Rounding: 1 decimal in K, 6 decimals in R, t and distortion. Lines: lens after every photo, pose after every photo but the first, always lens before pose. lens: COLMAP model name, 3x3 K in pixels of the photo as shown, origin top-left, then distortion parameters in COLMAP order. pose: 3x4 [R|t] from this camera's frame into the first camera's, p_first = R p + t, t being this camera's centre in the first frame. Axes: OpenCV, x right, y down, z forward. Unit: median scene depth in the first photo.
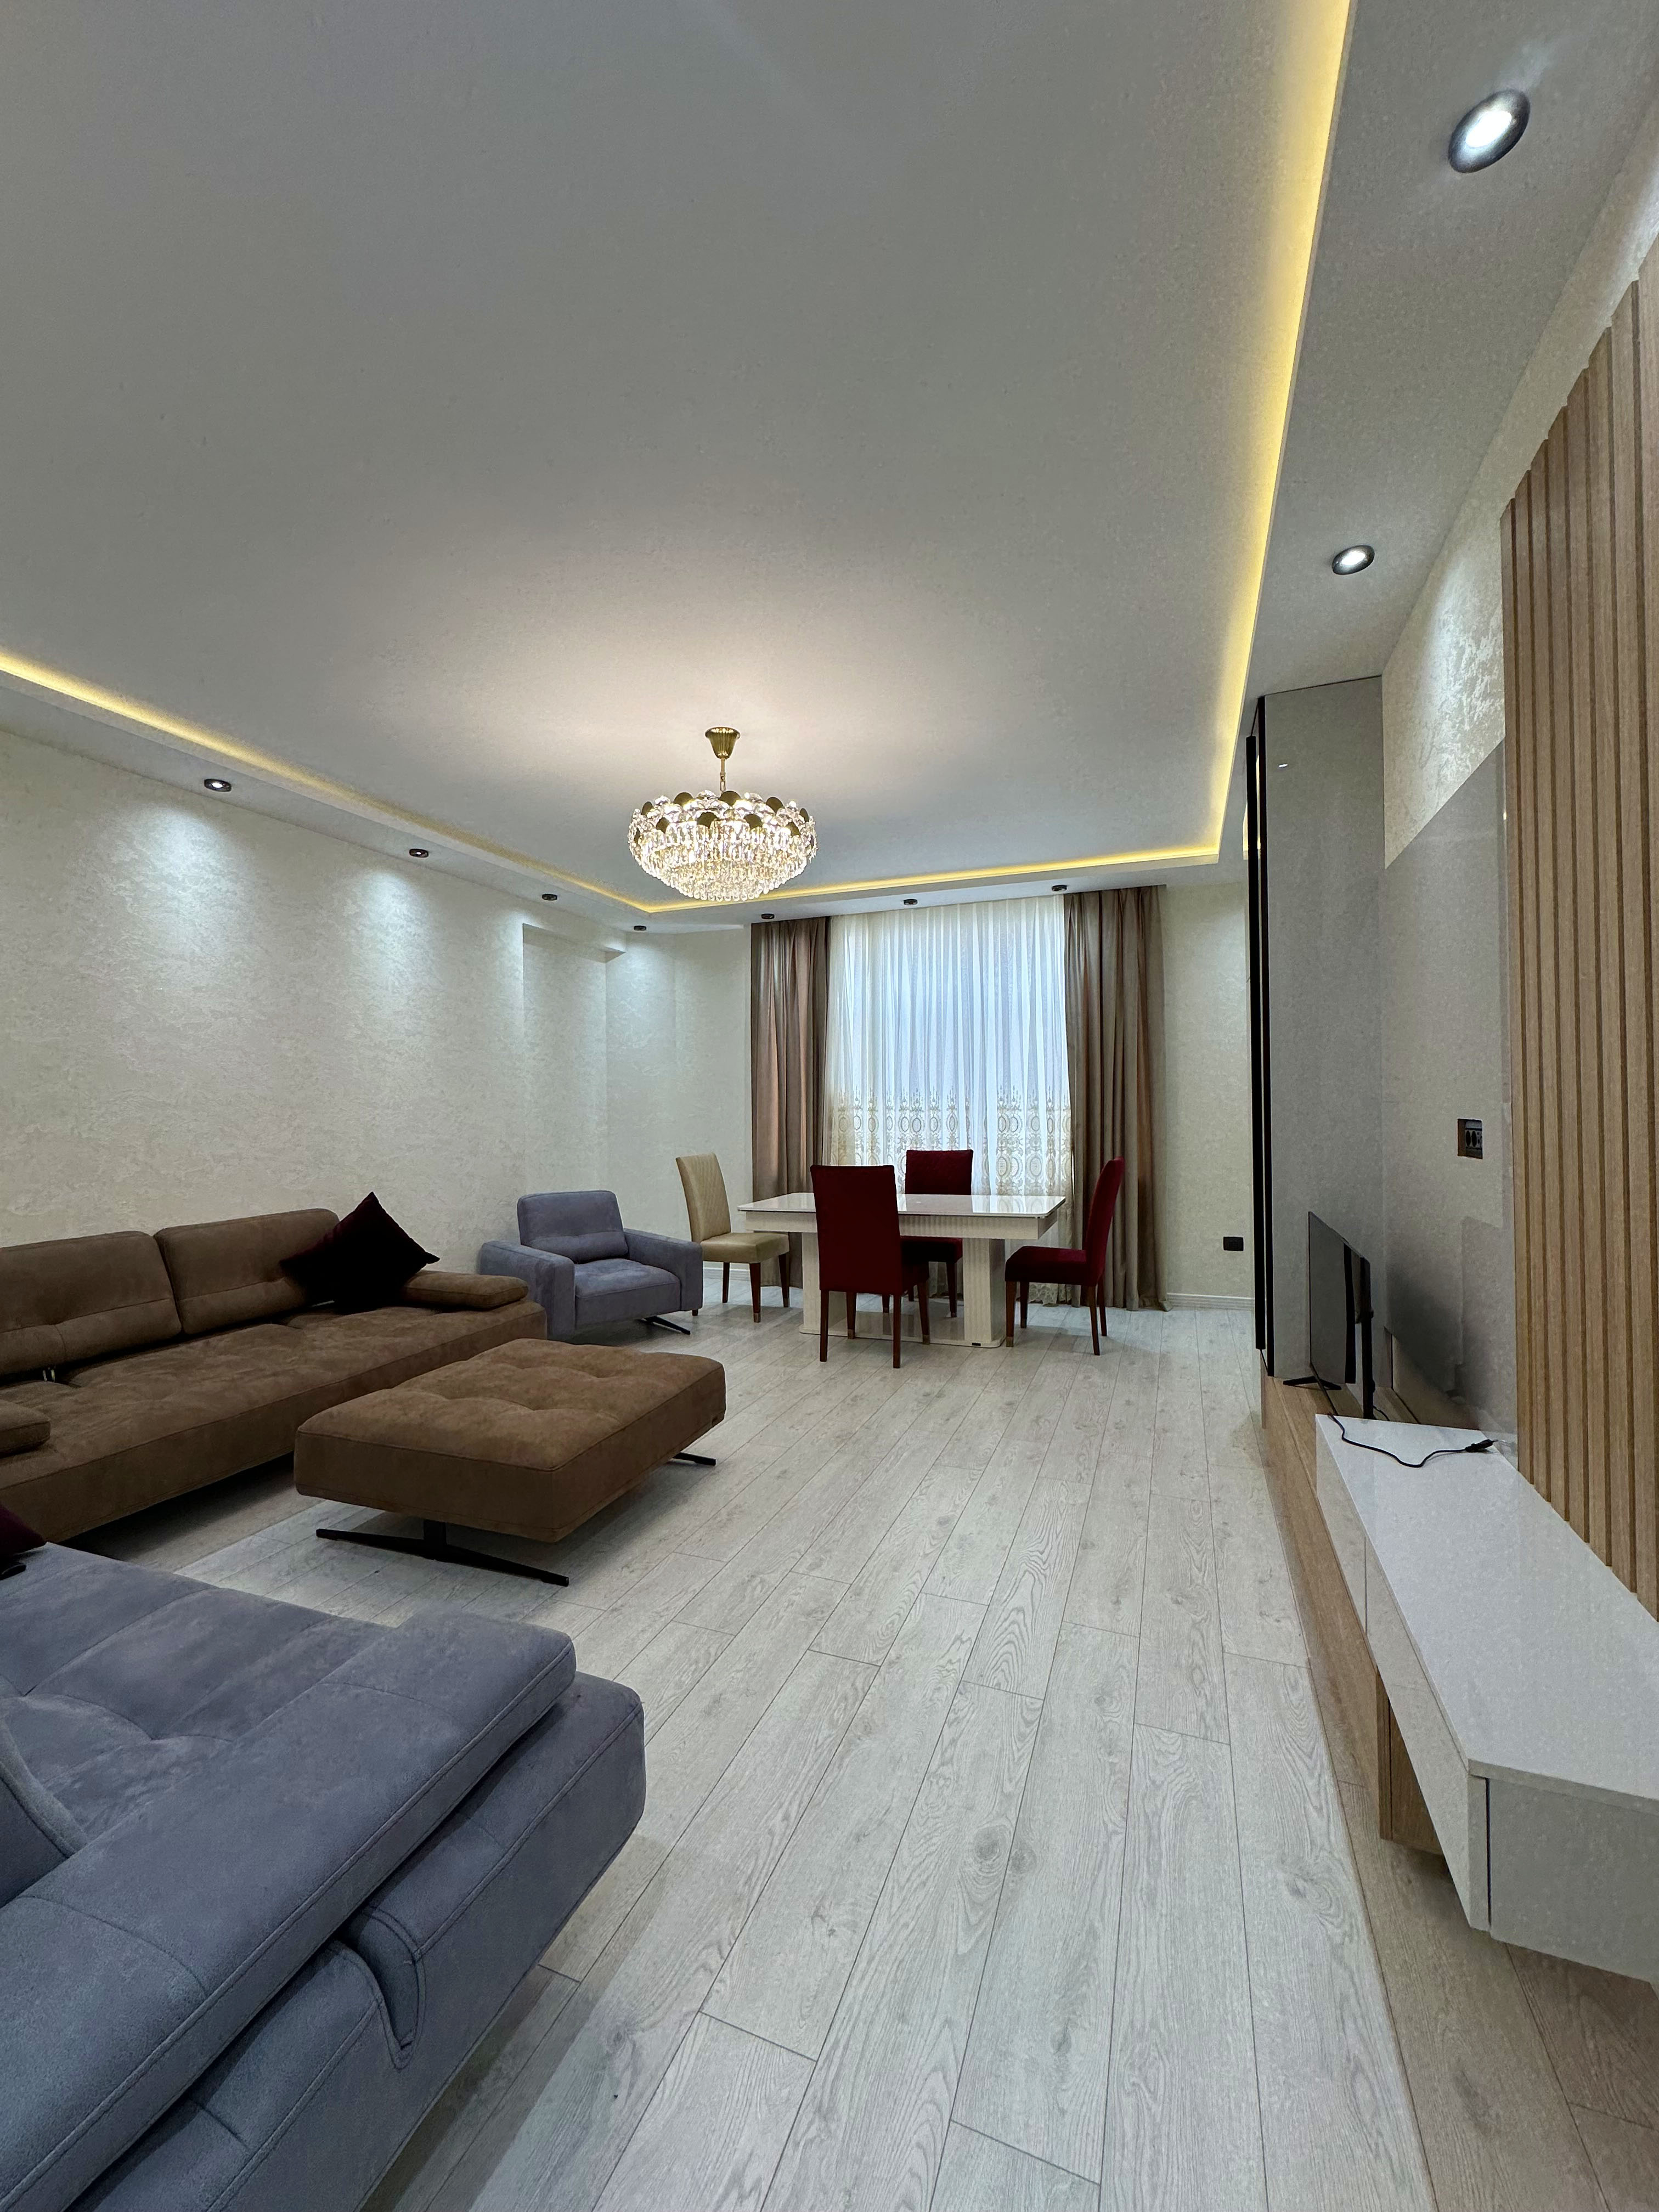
lens RADIAL K [[882.4, 0, 824.3], [0, 882.4, 1103.8], [0, 0, 1]] dist [-0.004258, 0.000572]
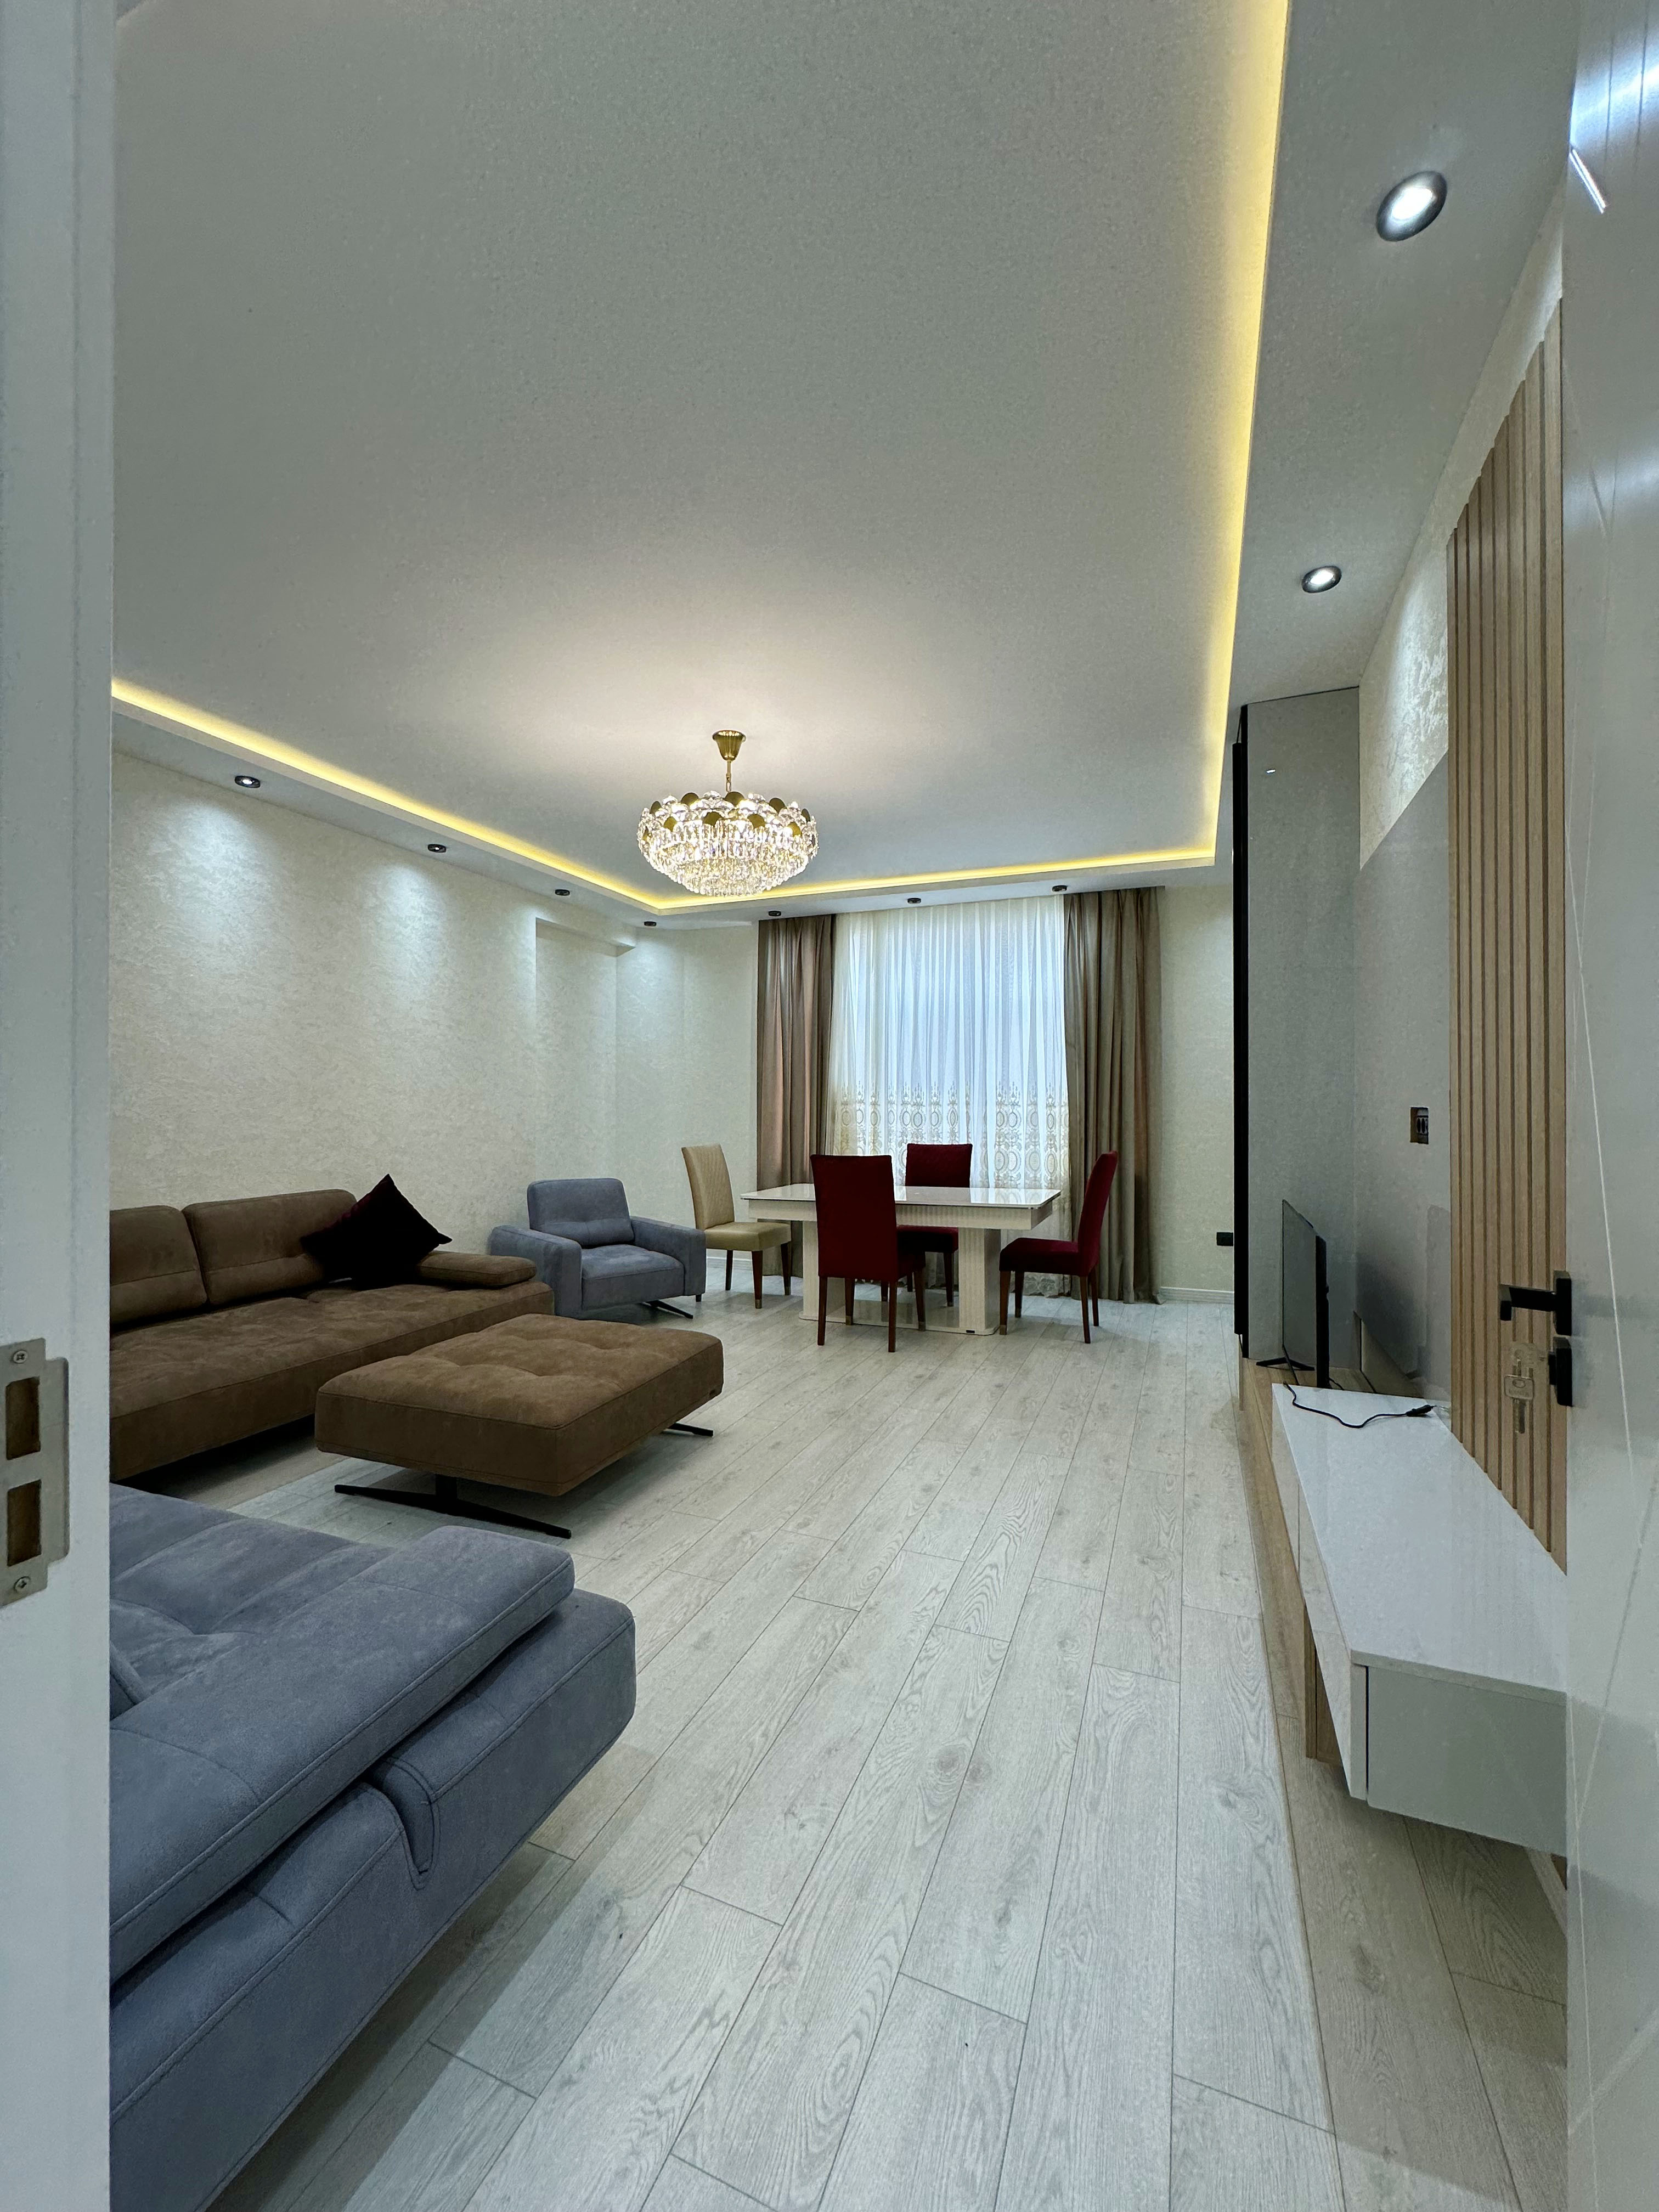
lens RADIAL K [[882.4, 0, 824.5], [0, 882.4, 1104.5], [0, 0, 1]] dist [-0.004258, 0.000572]
pose [[0.999855, 0.012751, -0.011330, 0.018977], [-0.012736, 0.999918, 0.001426, 0.015988], [0.011348, -0.001282, 0.999935, -0.053566]]
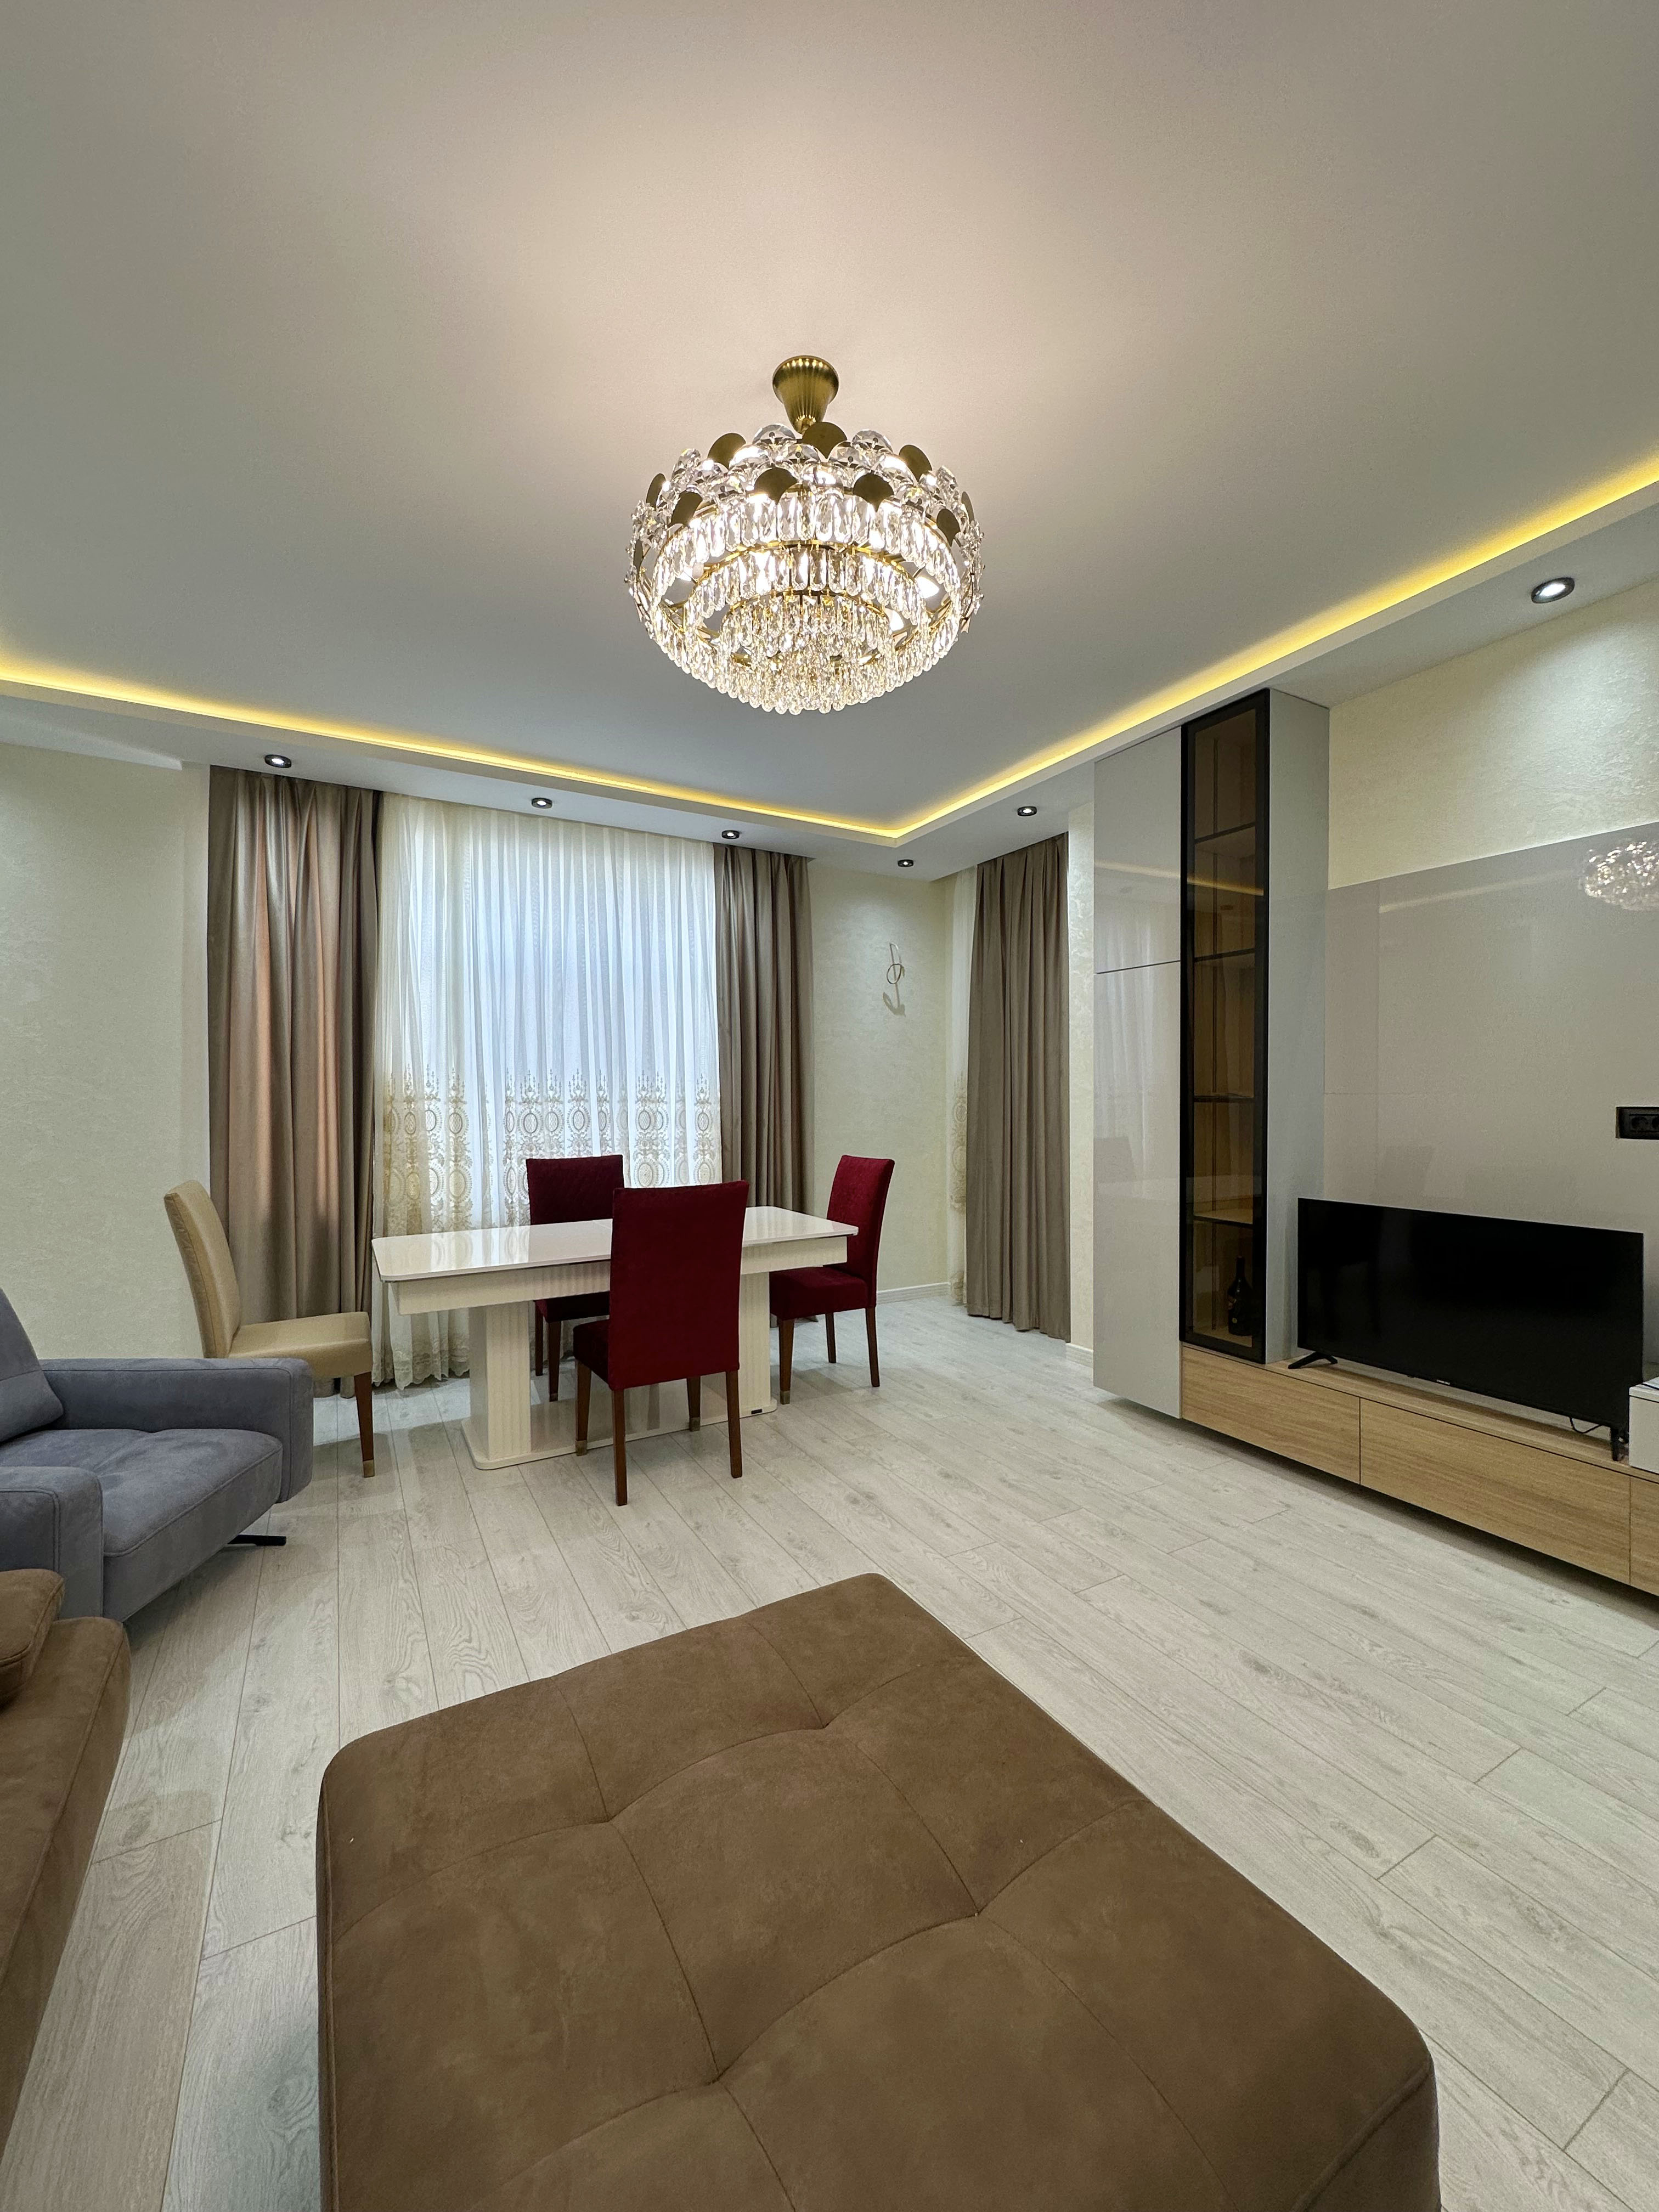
lens RADIAL K [[882.4, 0, 849.6], [0, 882.4, 1105.7], [0, 0, 1]] dist [-0.004258, 0.000572]
pose [[0.626732, 0.004612, 0.779221, -0.658653], [-0.008430, 0.999964, 0.000862, 0.017509], [-0.779189, -0.007109, 0.626748, 0.838889]]
